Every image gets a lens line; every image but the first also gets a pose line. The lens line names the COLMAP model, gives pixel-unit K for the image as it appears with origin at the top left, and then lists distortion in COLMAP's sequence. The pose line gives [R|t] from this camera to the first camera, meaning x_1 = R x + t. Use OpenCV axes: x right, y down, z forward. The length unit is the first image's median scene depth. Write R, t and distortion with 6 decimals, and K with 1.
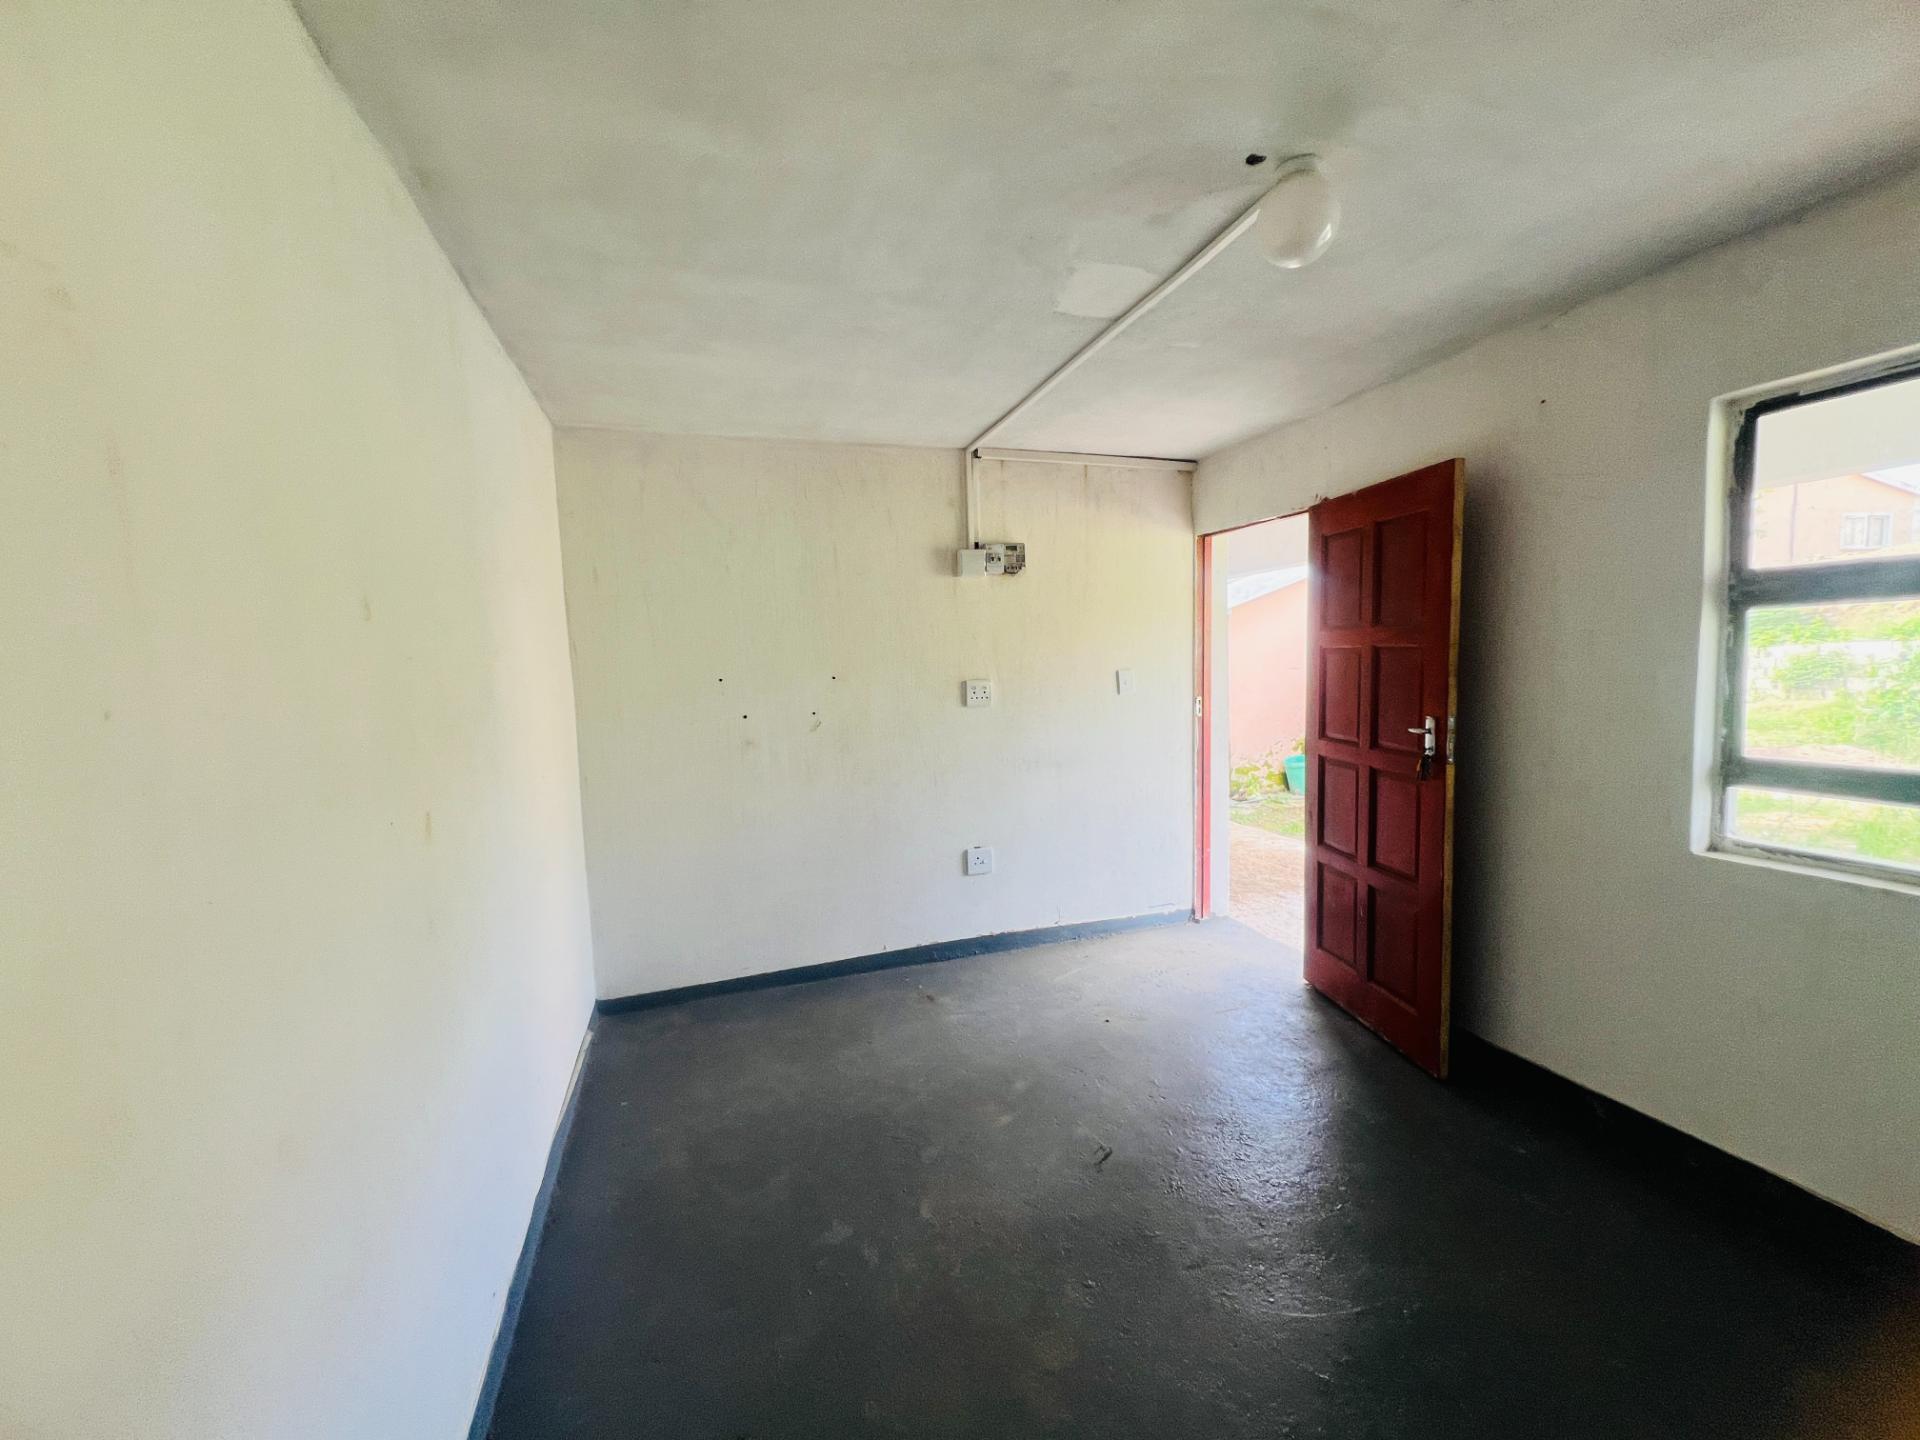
lens RADIAL K [[766.2, 0, 954.3], [0, 766.2, 718.3], [0, 0, 1]] dist [-0.003135, 0.000367]
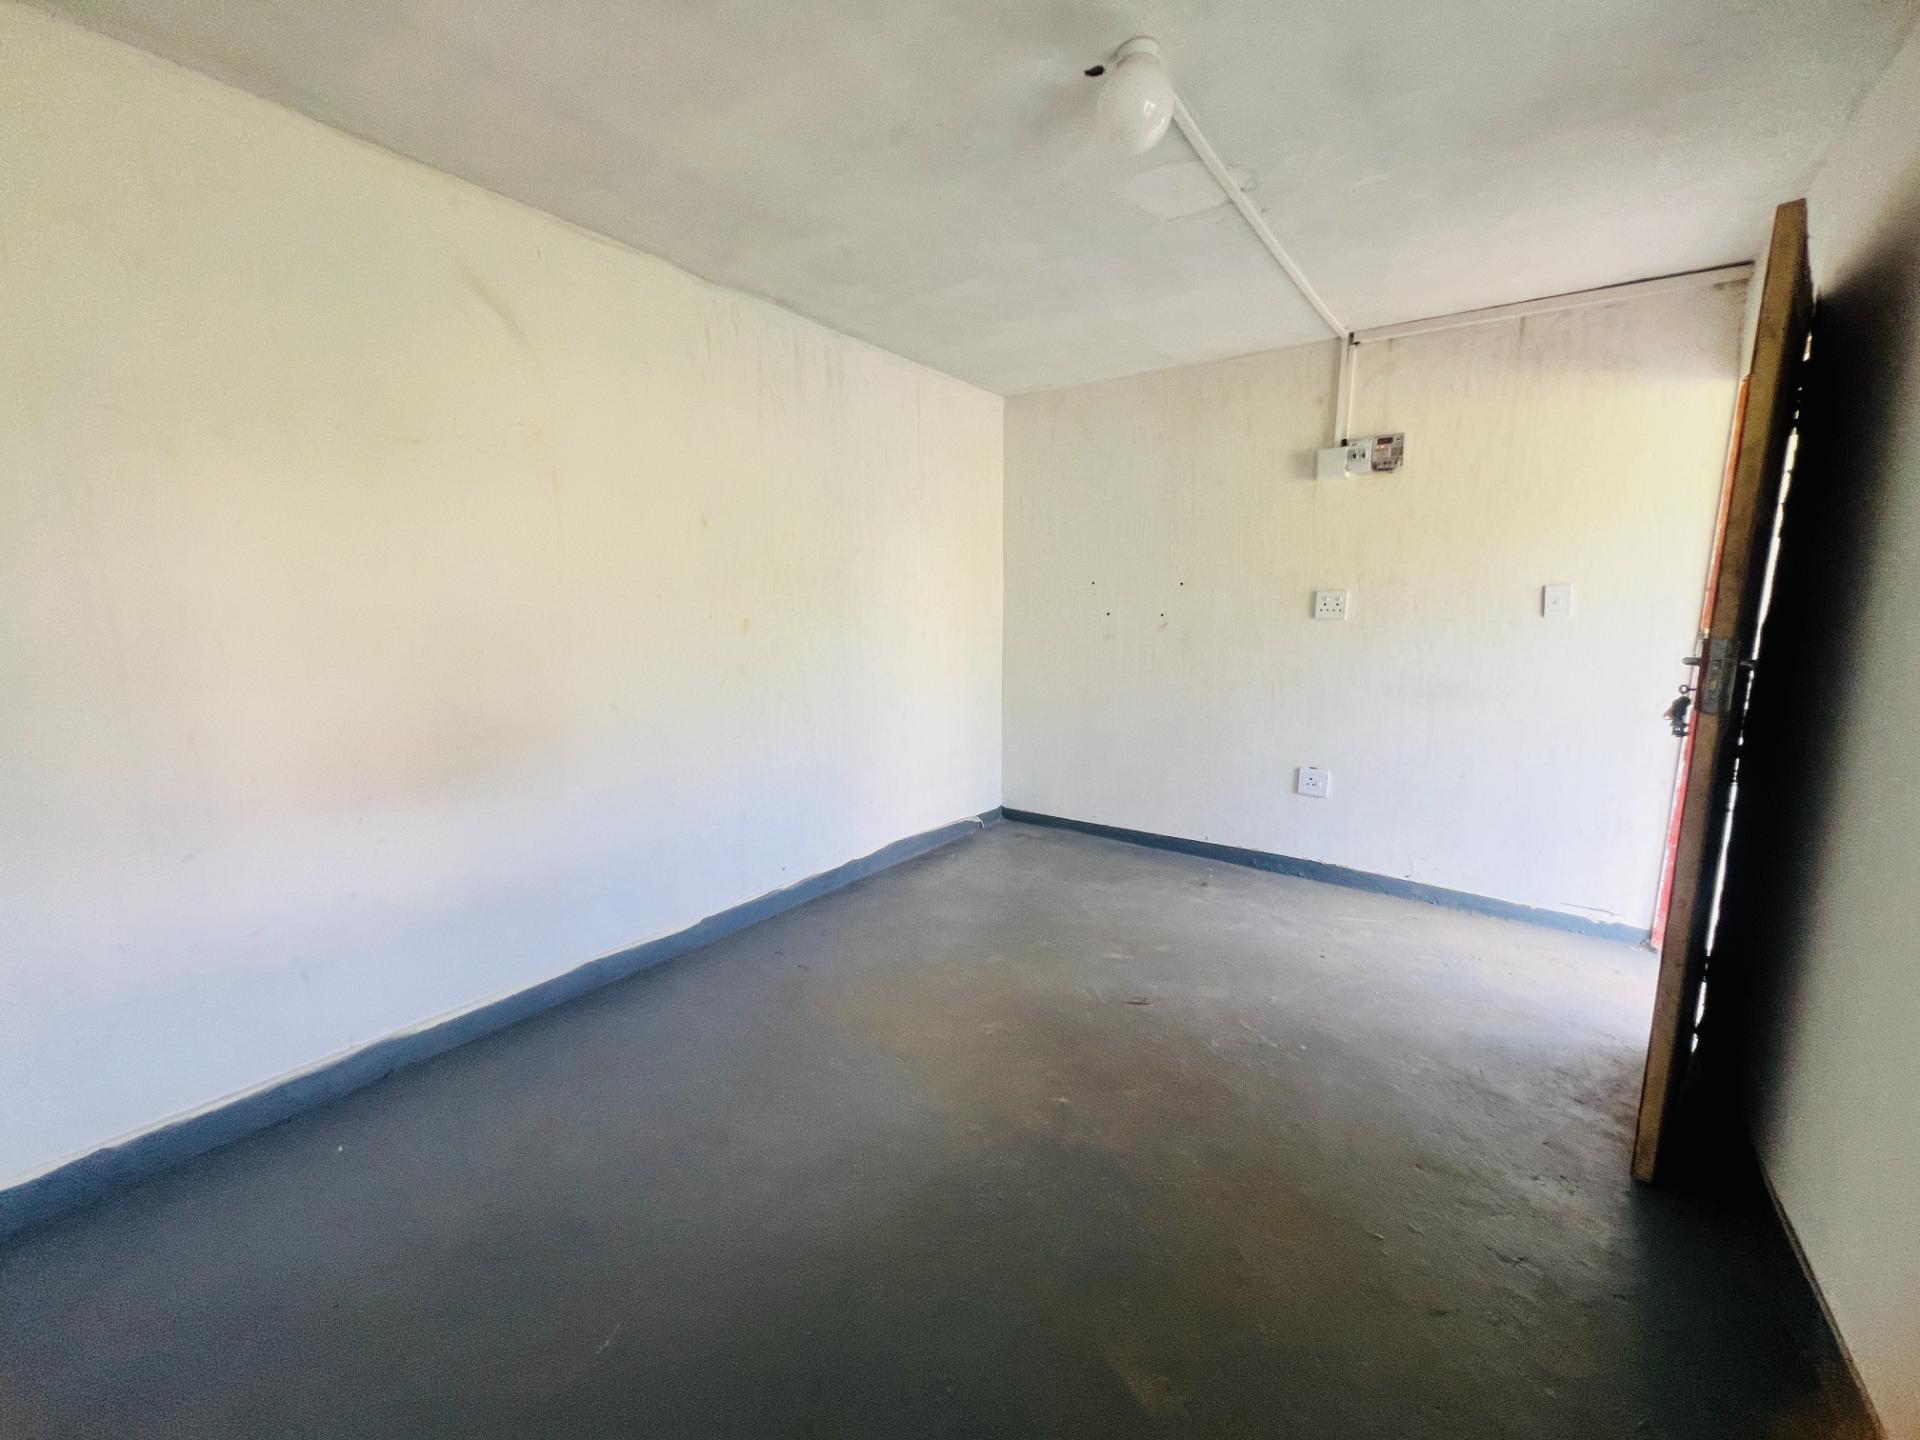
lens RADIAL K [[766.2, 0, 954.3], [0, 766.2, 718.3], [0, 0, 1]] dist [-0.003135, 0.000367]
pose [[0.577469, 0.156697, -0.801234, 0.547798], [-0.089543, 0.987643, 0.128617, 0.025365], [0.811487, -0.002528, 0.584365, 0.079304]]
